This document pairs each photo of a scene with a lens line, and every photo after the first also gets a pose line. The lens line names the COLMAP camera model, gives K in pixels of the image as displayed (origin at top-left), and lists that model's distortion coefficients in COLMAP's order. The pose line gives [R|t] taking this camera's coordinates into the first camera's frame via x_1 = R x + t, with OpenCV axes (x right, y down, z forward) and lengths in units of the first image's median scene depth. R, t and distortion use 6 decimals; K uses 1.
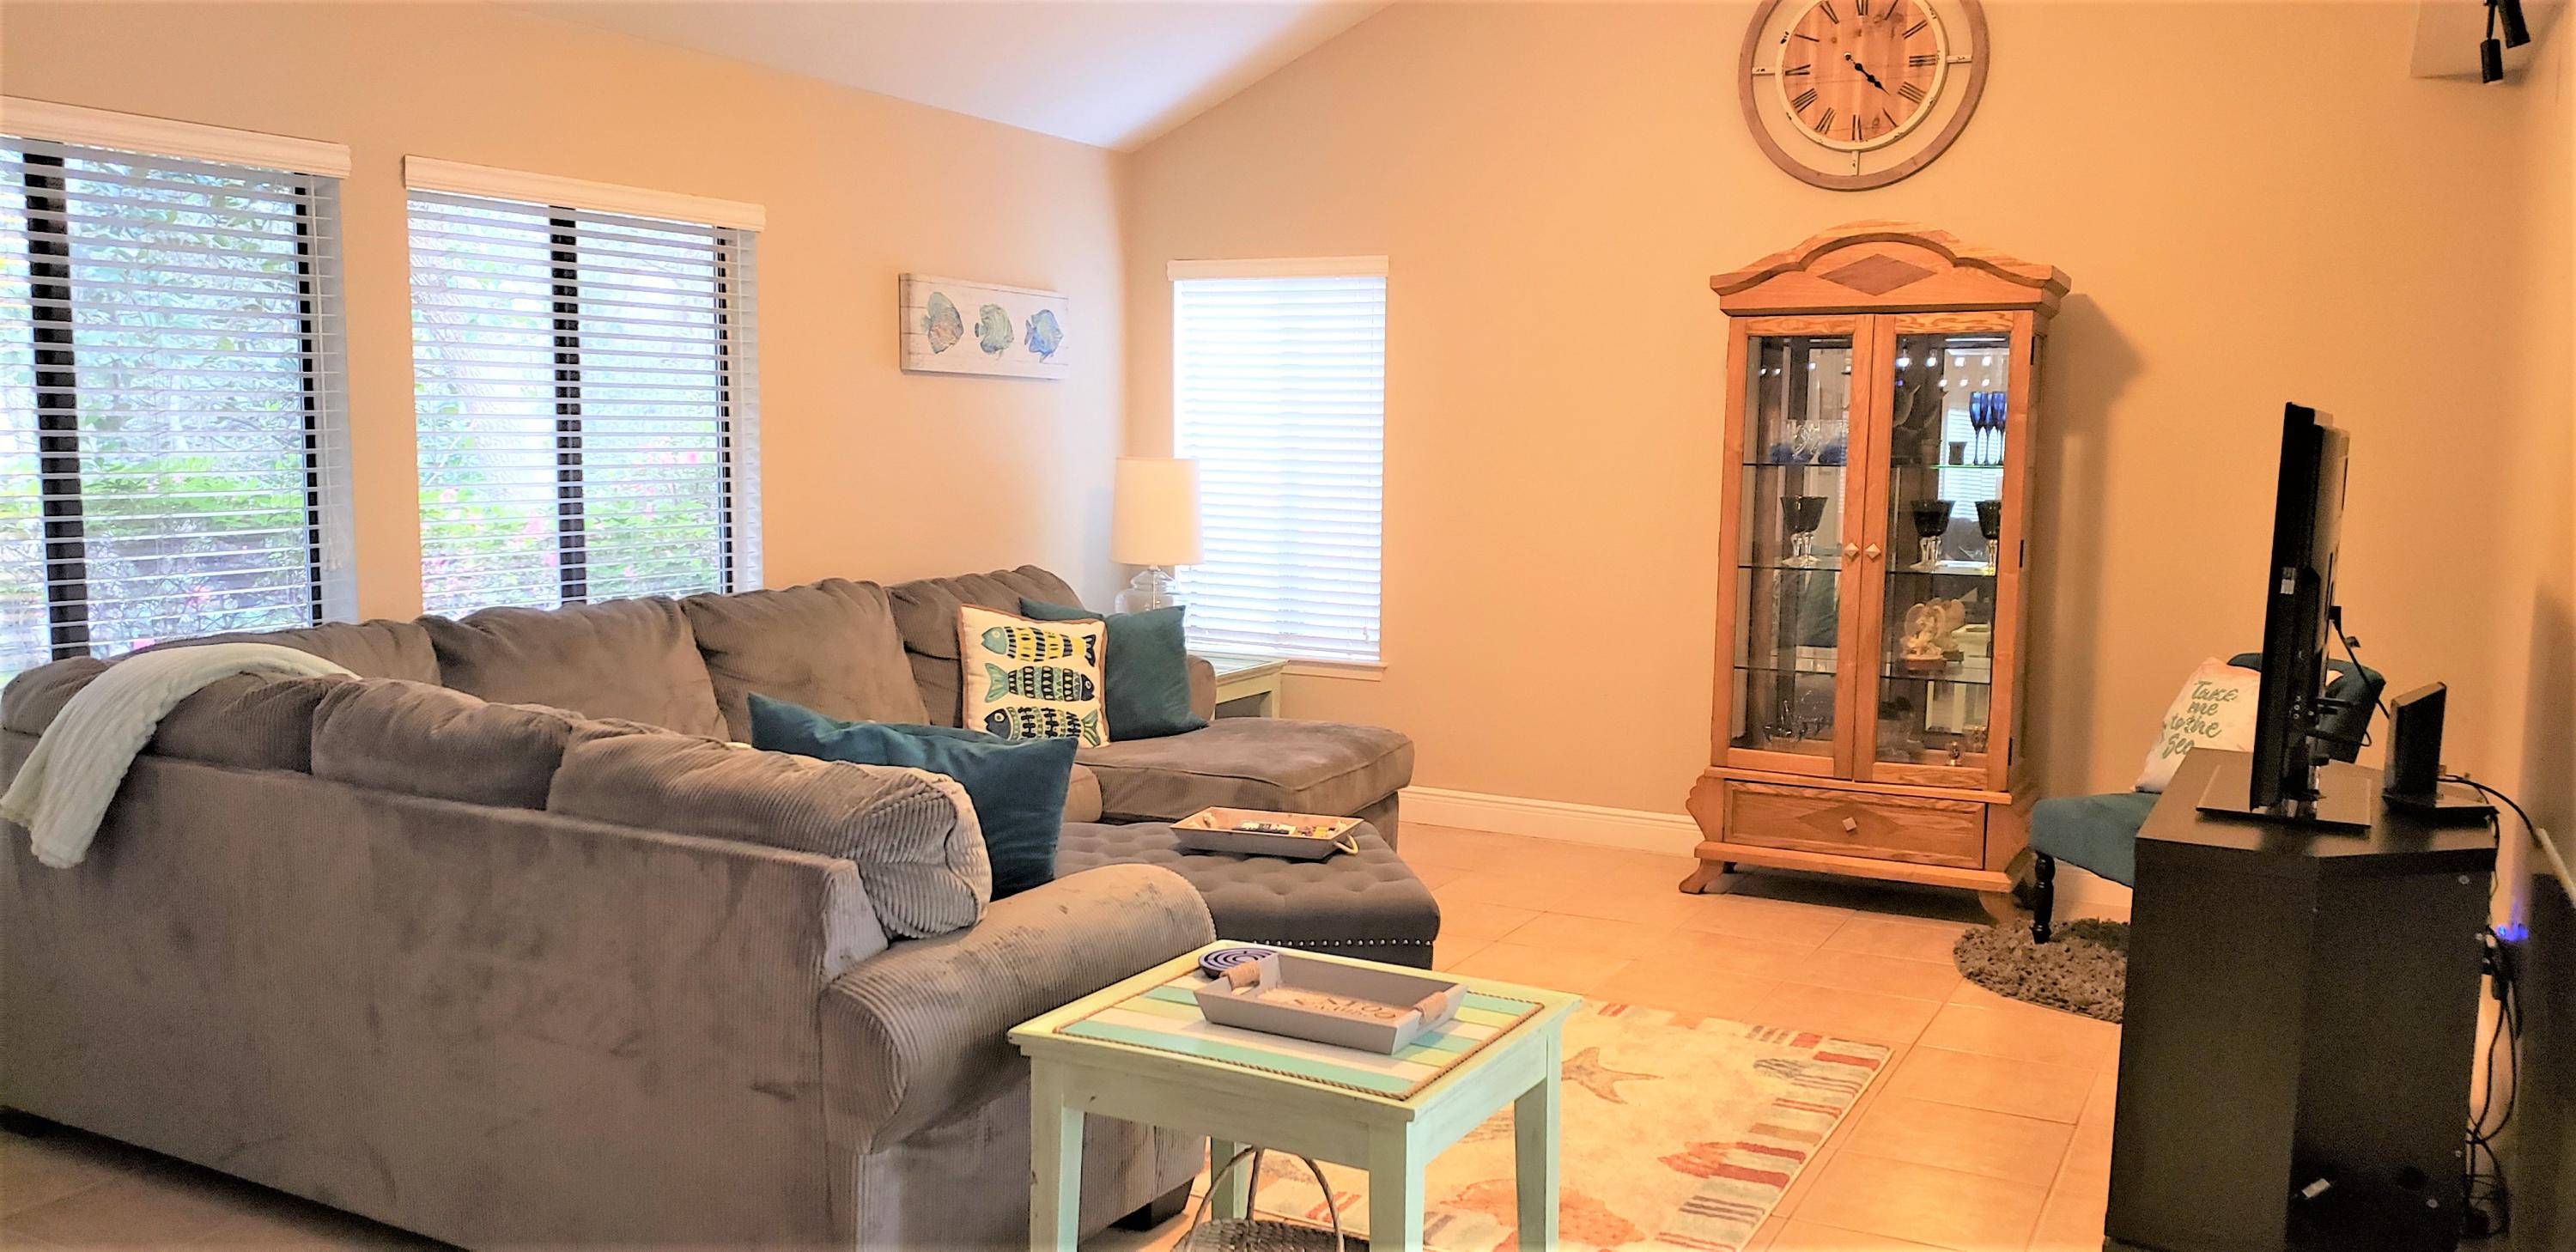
lens RADIAL K [[2012.9, 0, 1288.0], [0, 2012.9, 626.0], [0, 0, 1]] dist [0.247016, -0.221074]
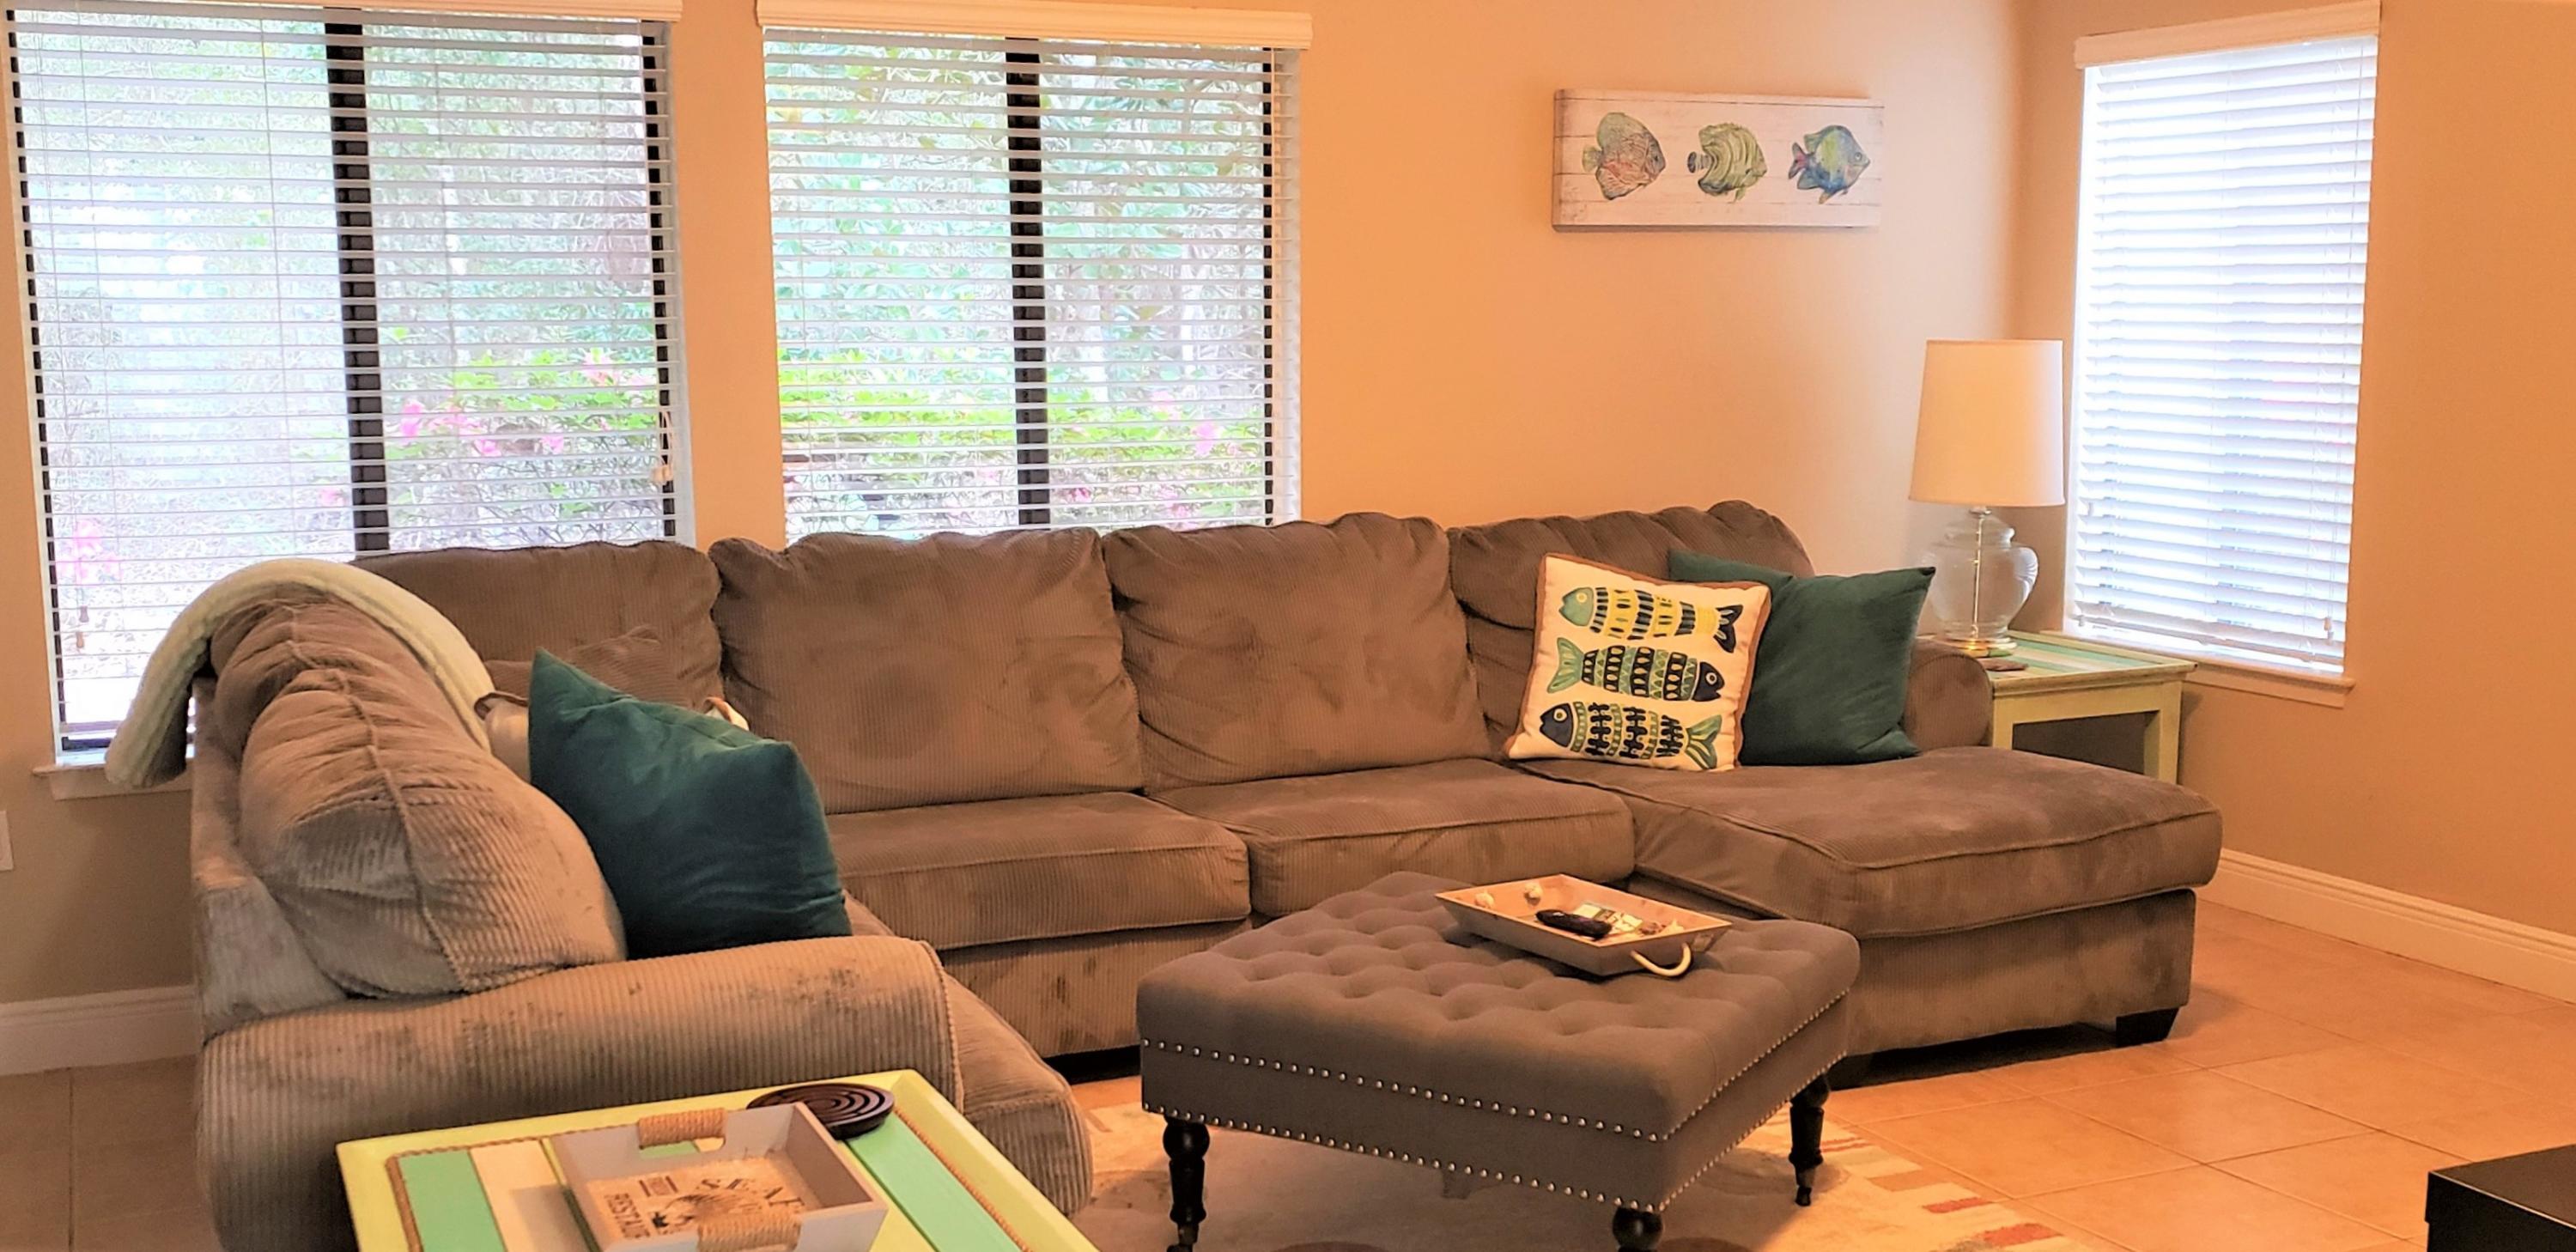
lens RADIAL K [[2489.6, 0, 1241.7], [0, 2489.6, 655.8], [0, 0, 1]] dist [0.320629, -0.945478]
pose [[0.804356, 0.061271, -0.590980, 0.274355], [-0.044373, 0.998086, 0.043084, -0.007843], [0.592488, -0.008432, 0.805535, 0.228227]]
